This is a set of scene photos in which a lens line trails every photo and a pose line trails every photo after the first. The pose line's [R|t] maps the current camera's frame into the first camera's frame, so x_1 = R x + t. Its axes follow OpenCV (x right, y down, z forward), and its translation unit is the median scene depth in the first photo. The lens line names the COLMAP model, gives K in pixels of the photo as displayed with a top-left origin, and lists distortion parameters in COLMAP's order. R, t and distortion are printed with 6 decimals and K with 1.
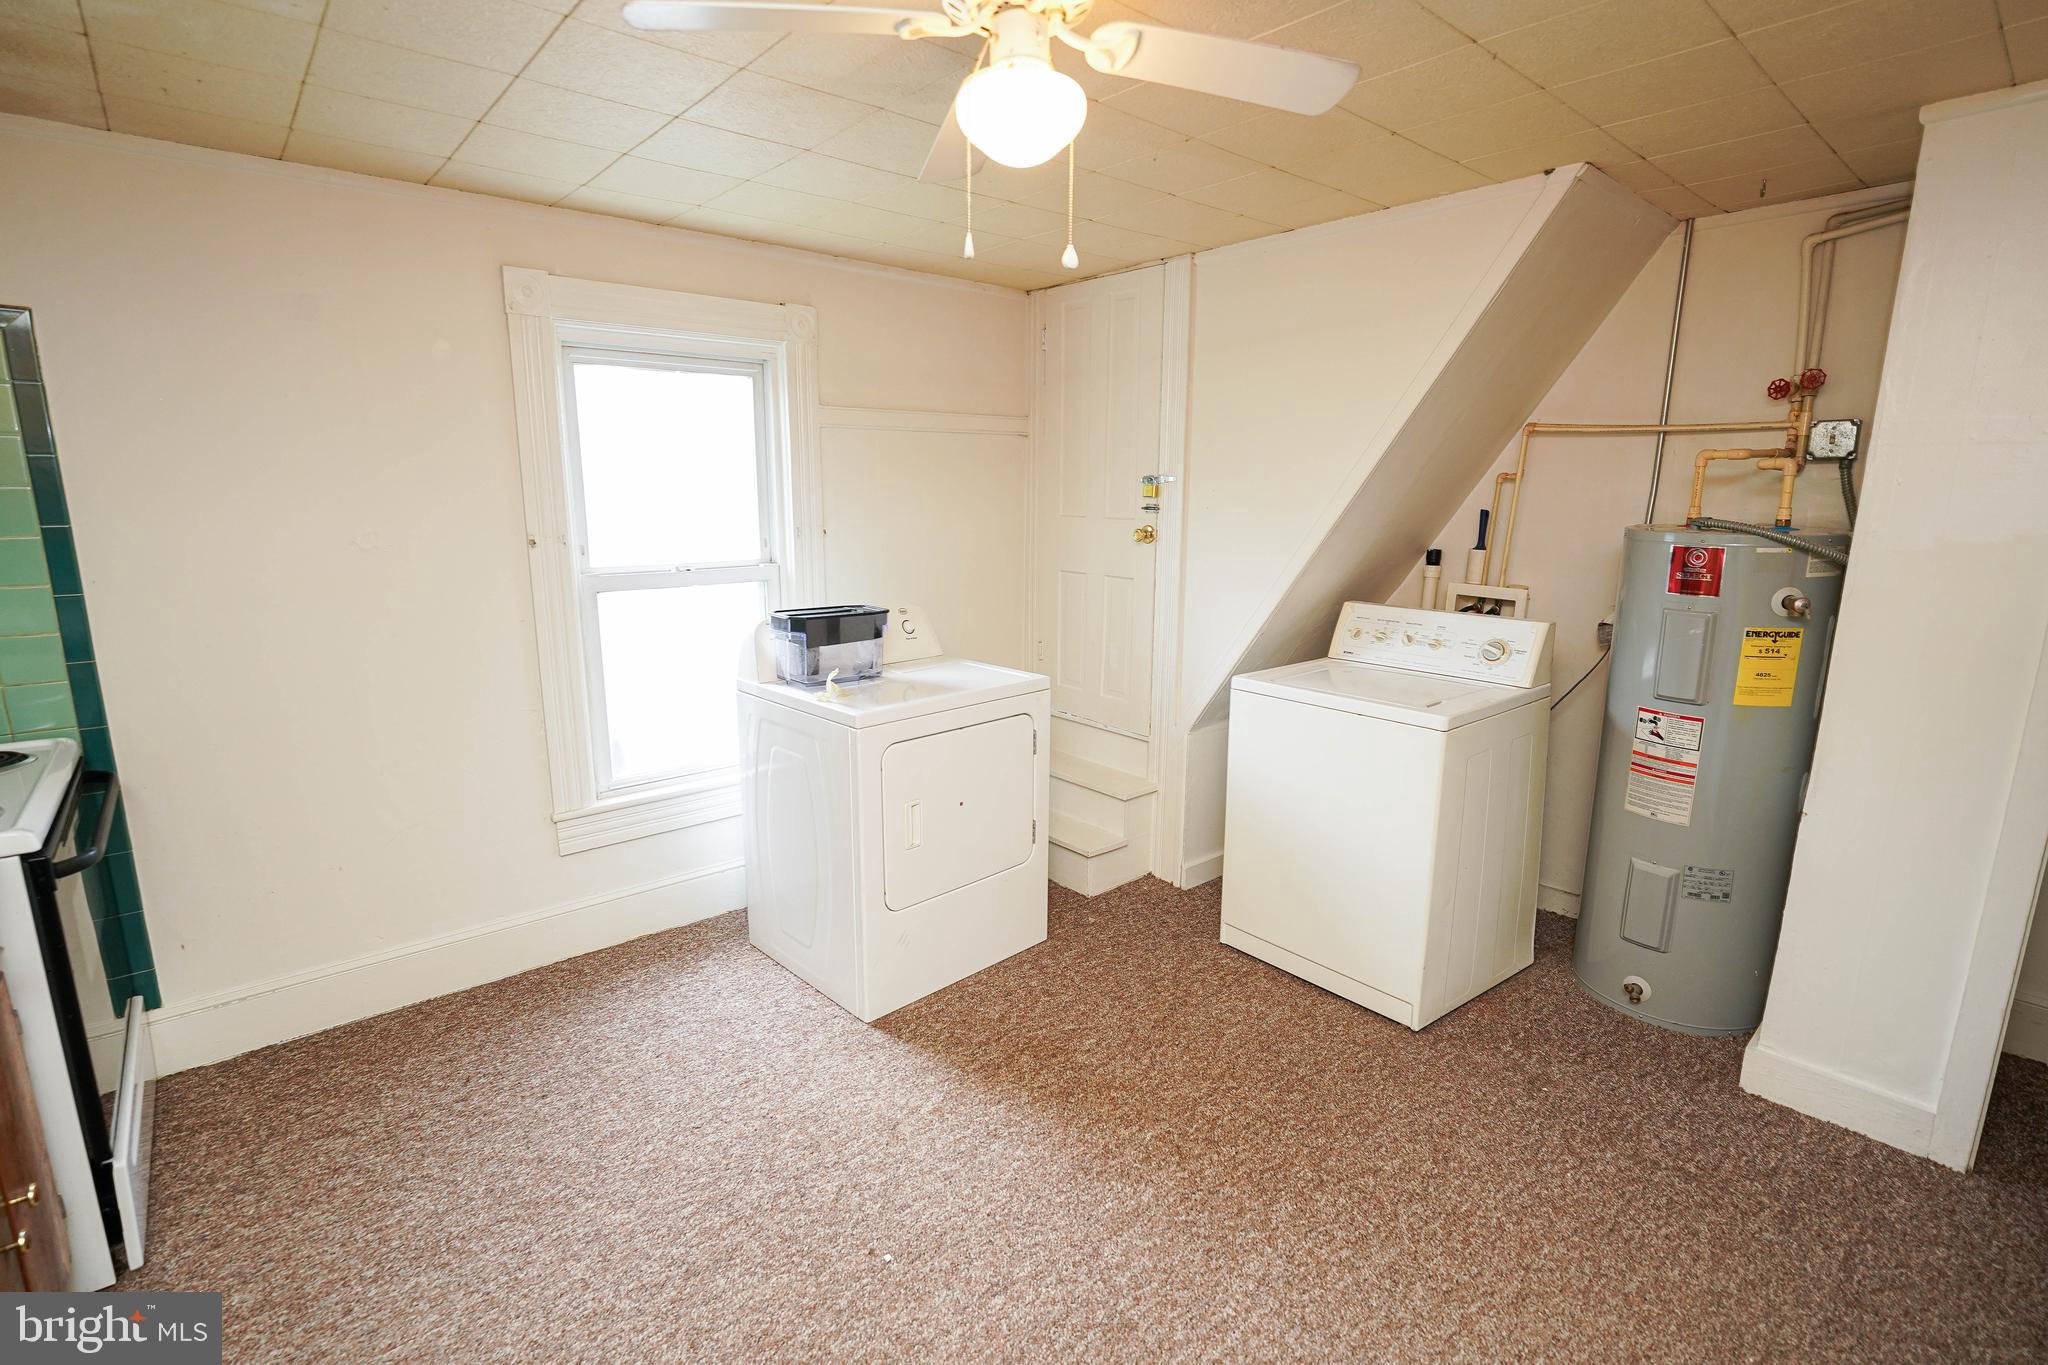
lens RADIAL K [[948.2, 0, 1015.8], [0, 948.2, 678.7], [0, 0, 1]] dist [-0.018660, 0.000048]
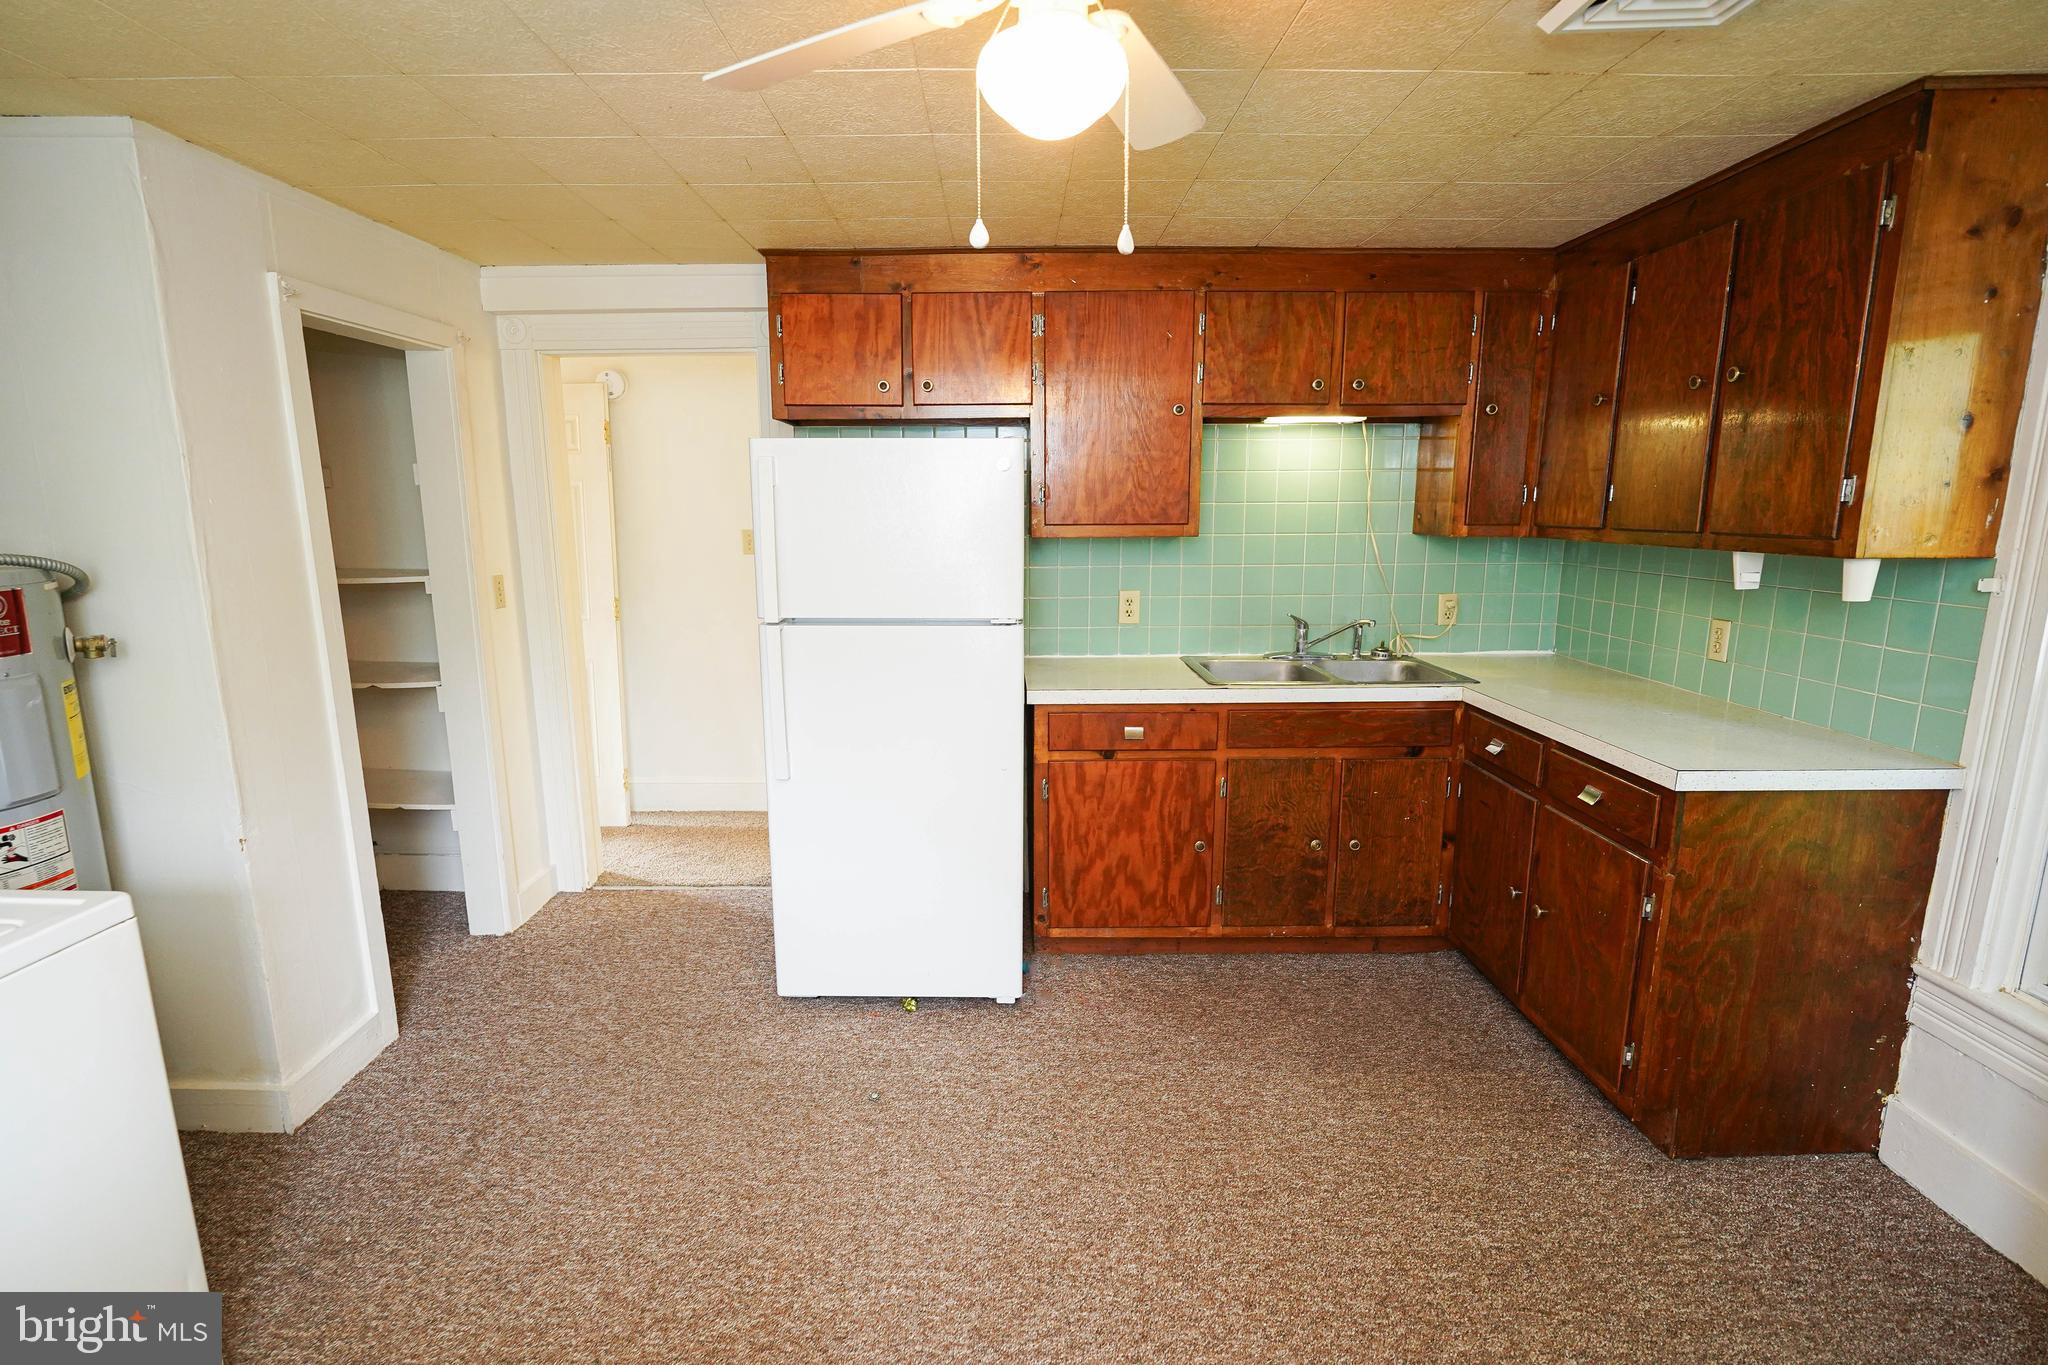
lens RADIAL K [[938.3, 0, 1001.9], [0, 938.3, 680.9], [0, 0, 1]] dist [-0.017536, 0.000329]
pose [[-0.748599, -0.122482, 0.651612, -0.313396], [0.135079, 0.934002, 0.330747, -0.197399], [-0.649117, 0.335616, -0.682648, 0.964154]]
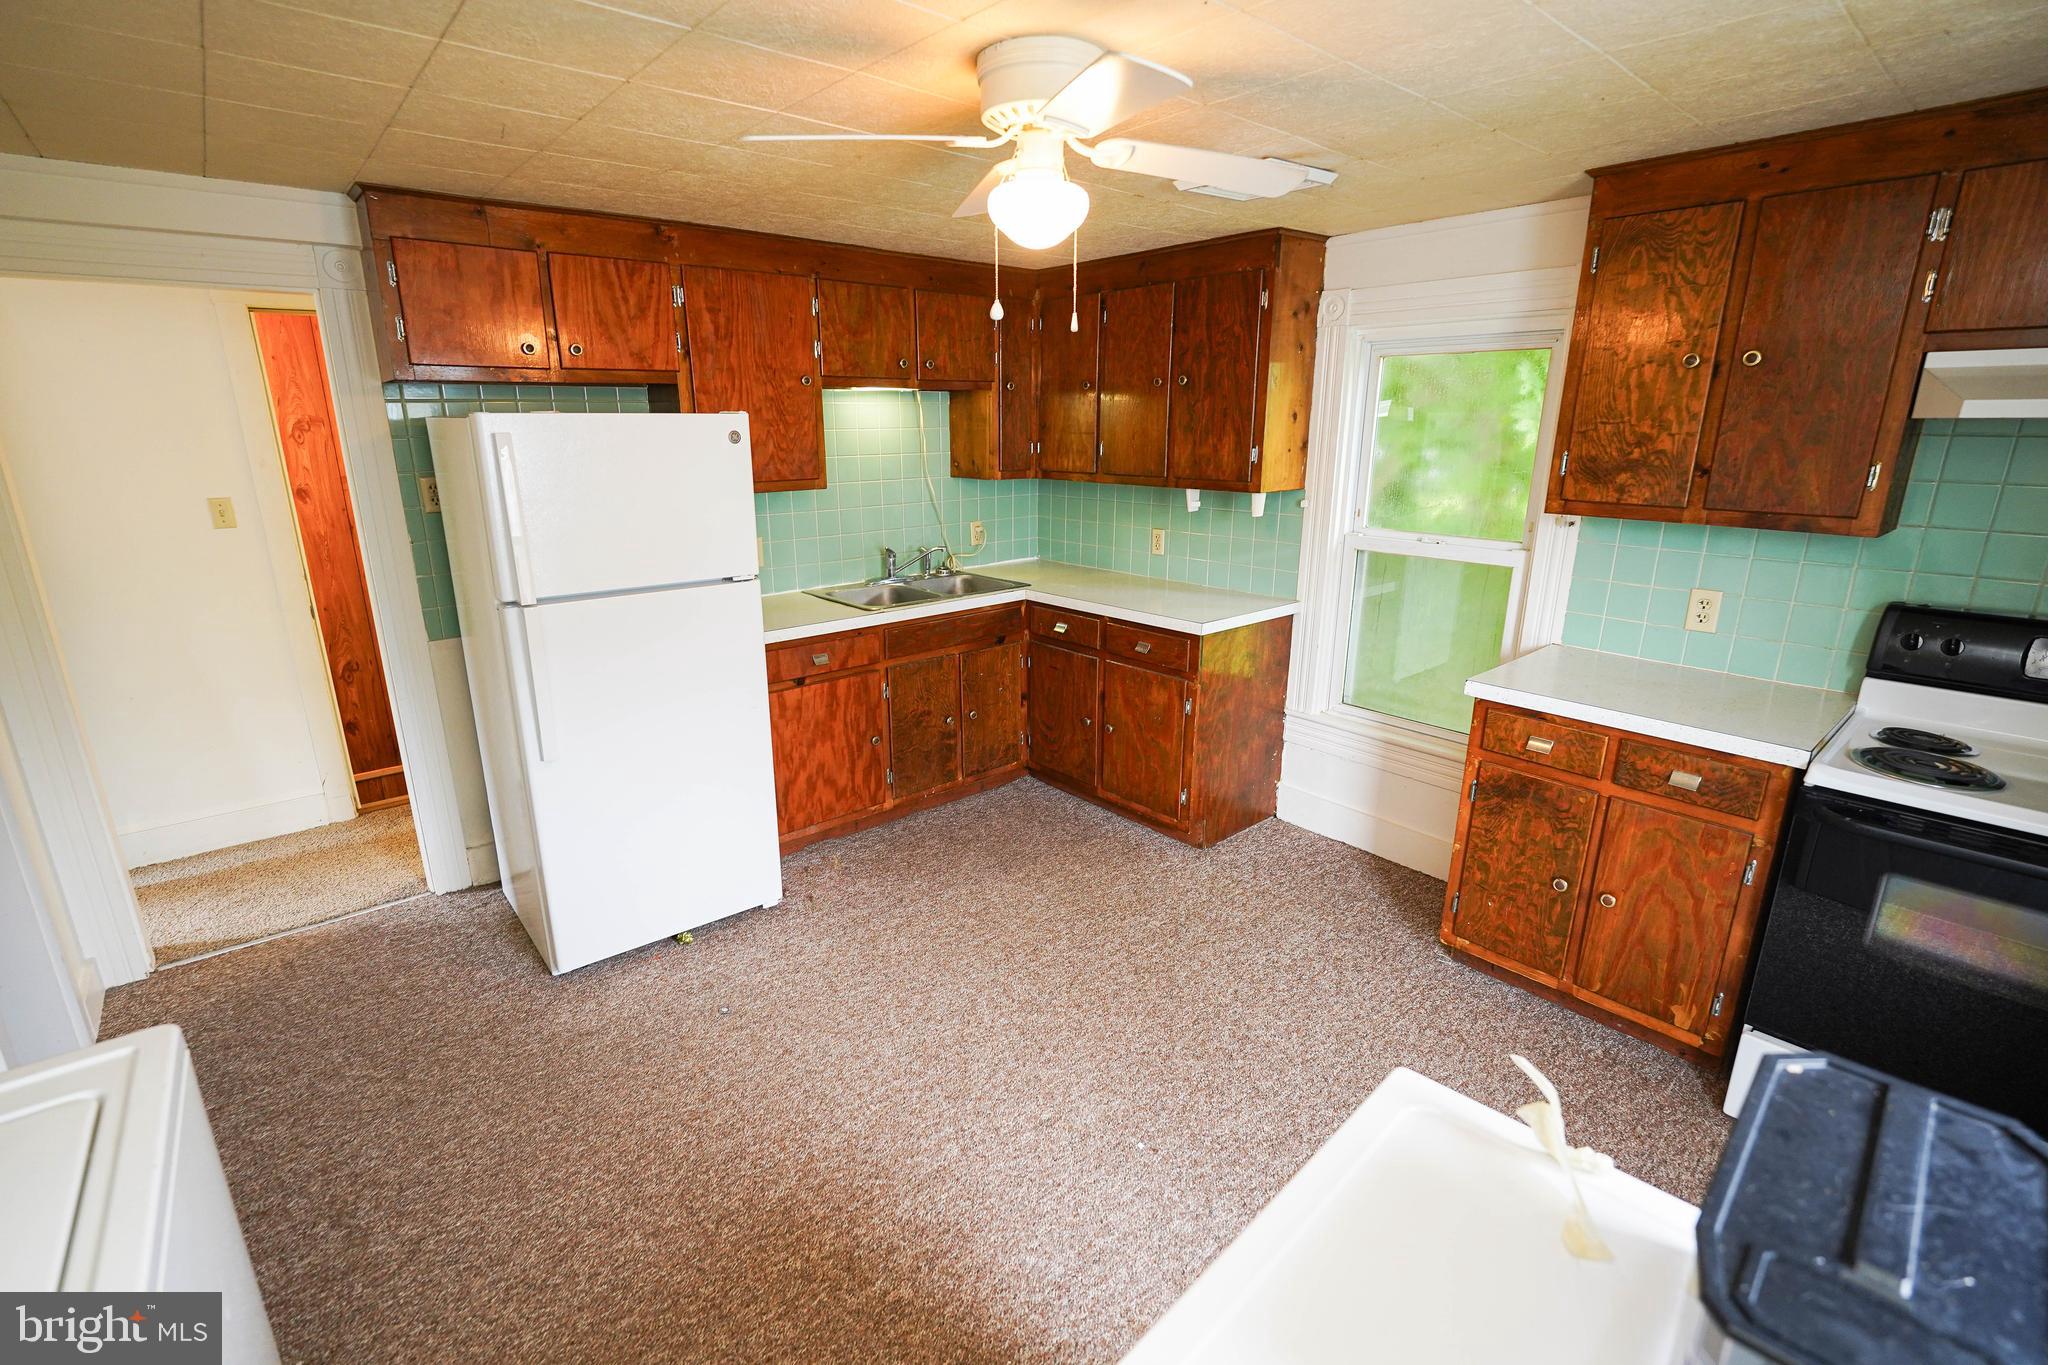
lens RADIAL K [[905.3, 0, 994.5], [0, 905.3, 681.5], [0, 0, 1]] dist [-0.017240, -0.000030]
pose [[-0.999604, -0.005968, 0.027504, 0.015298], [0.007475, 0.885862, 0.463888, -0.319120], [-0.027133, 0.463910, -0.885467, 1.275201]]
